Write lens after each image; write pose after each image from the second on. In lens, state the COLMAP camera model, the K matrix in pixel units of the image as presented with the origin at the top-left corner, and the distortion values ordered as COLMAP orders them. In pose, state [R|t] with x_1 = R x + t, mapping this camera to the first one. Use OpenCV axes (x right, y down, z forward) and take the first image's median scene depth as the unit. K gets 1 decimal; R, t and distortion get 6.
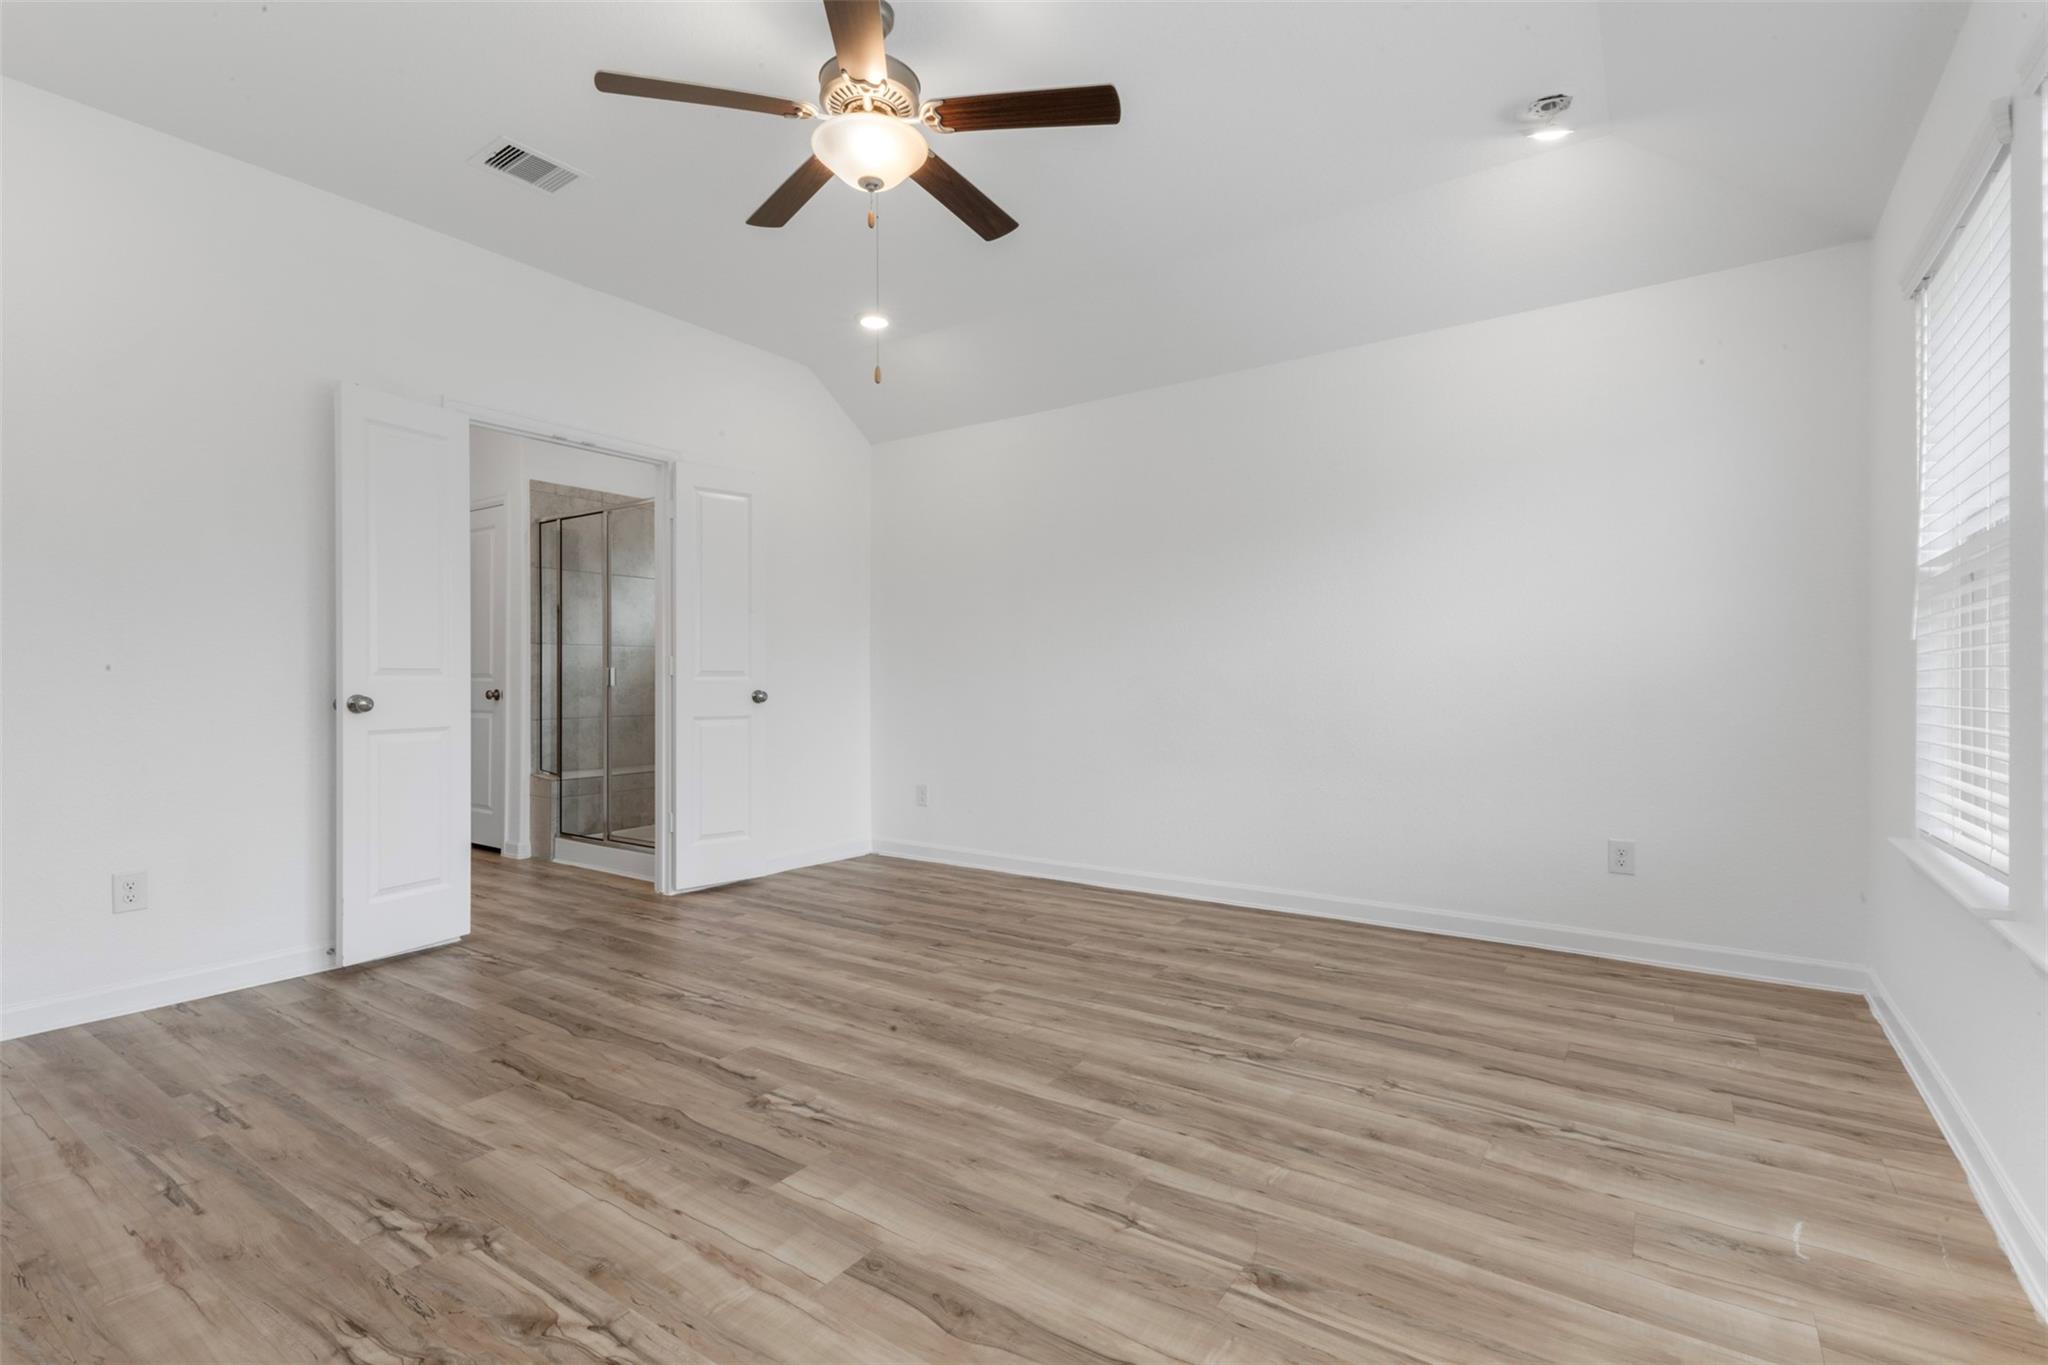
lens RADIAL K [[913.2, 0, 1004.7], [0, 913.2, 697.4], [0, 0, 1]] dist [0.007664, -0.000118]
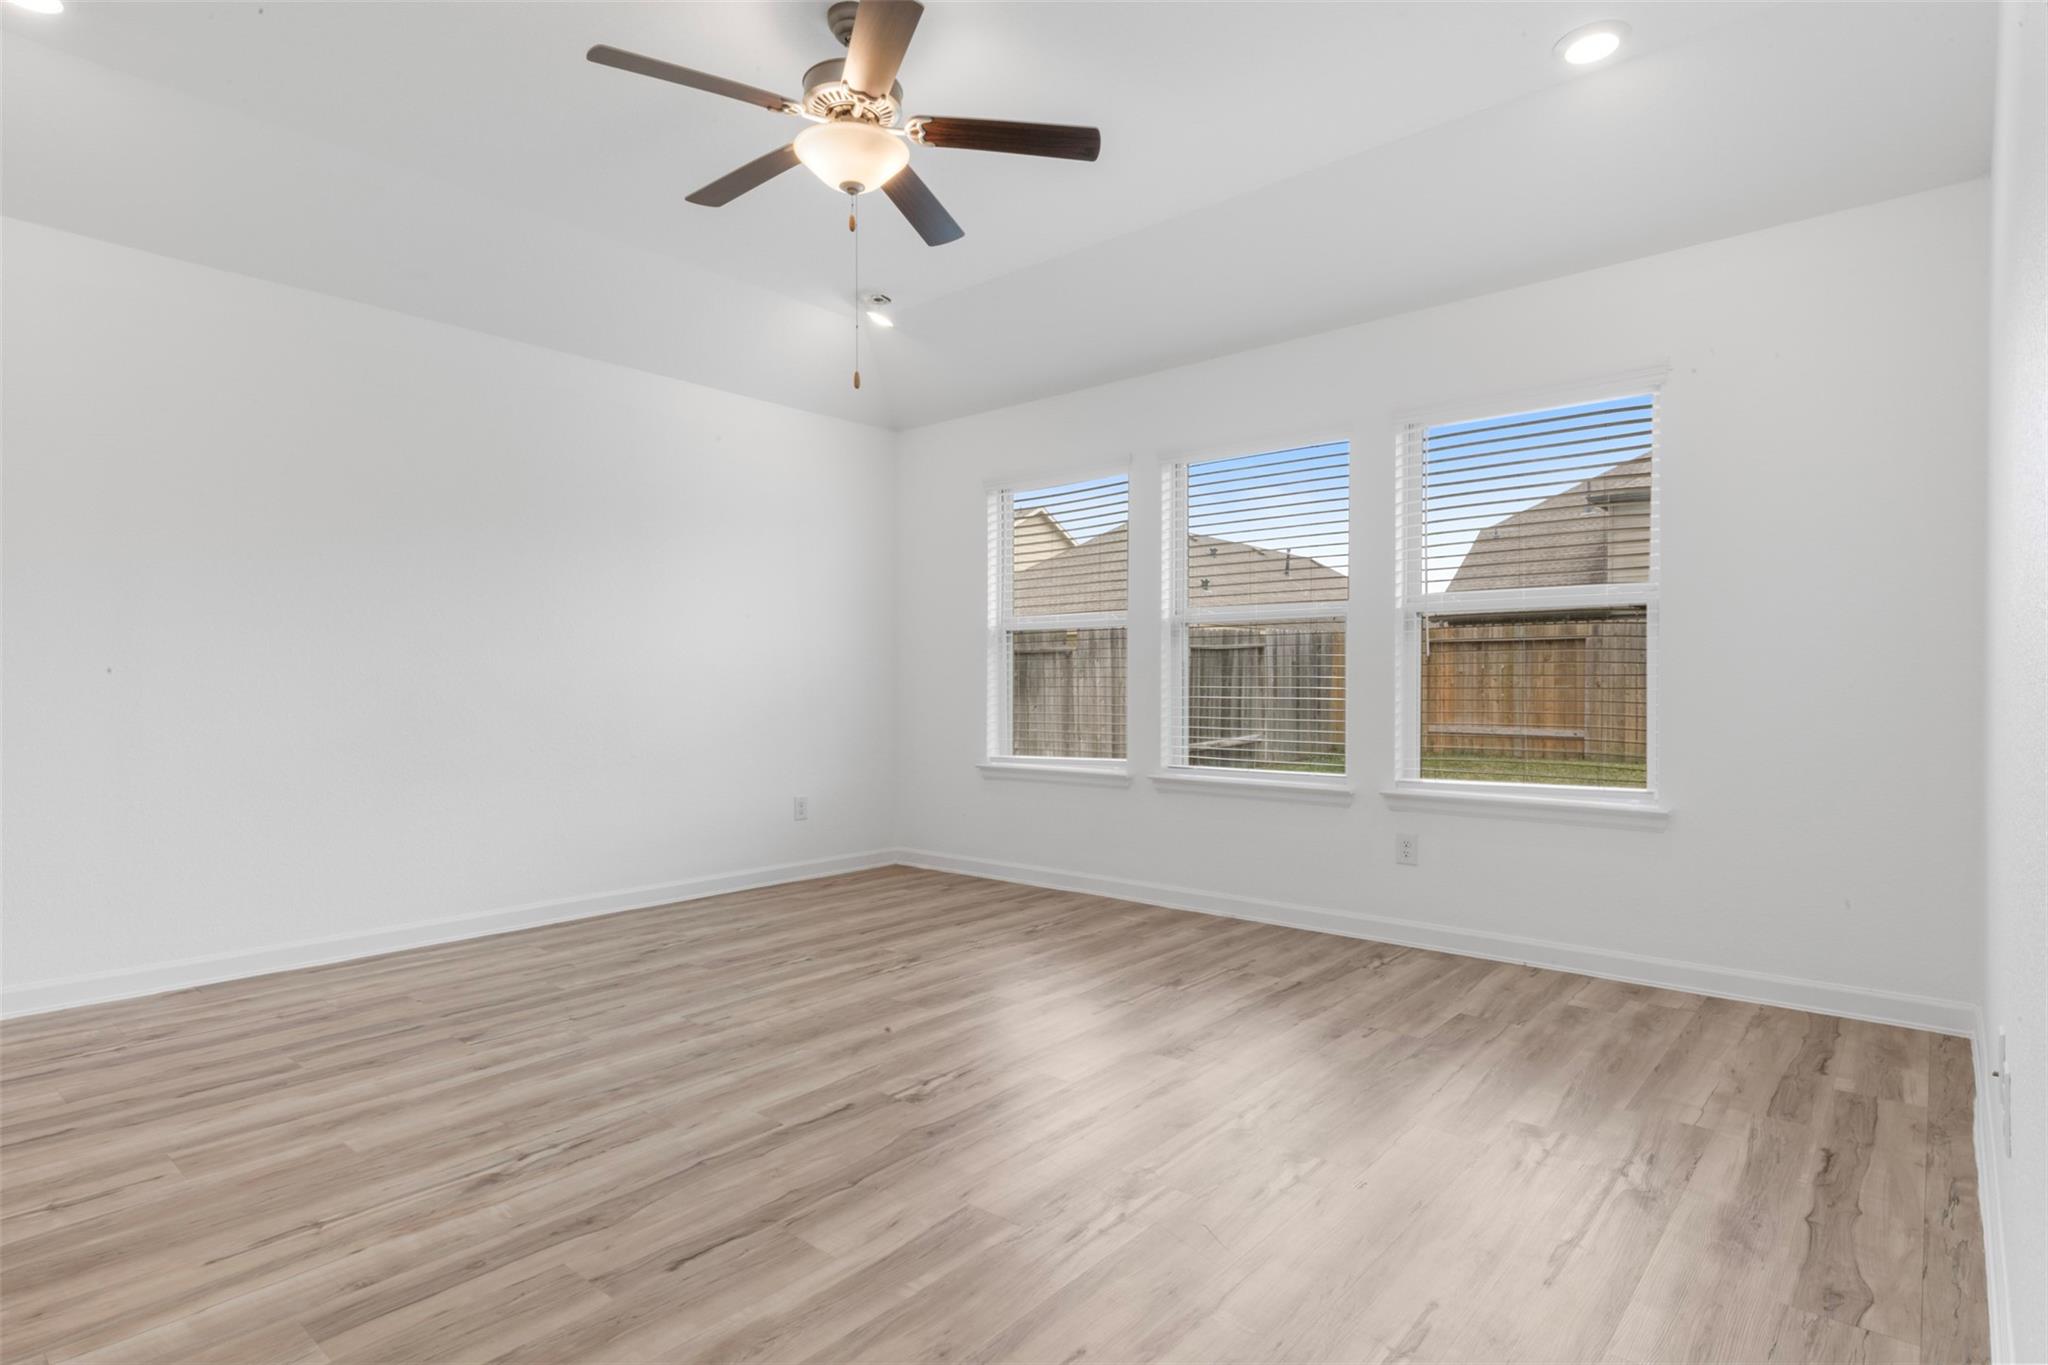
lens RADIAL K [[1065.6, 0, 1033.5], [0, 1065.6, 687.5], [0, 0, 1]] dist [0.019434, 0.001020]
pose [[0.098278, -0.001503, 0.995158, -1.064453], [0.014021, 0.999902, 0.000126, -0.003703], [-0.995060, 0.013941, 0.098290, 0.559874]]
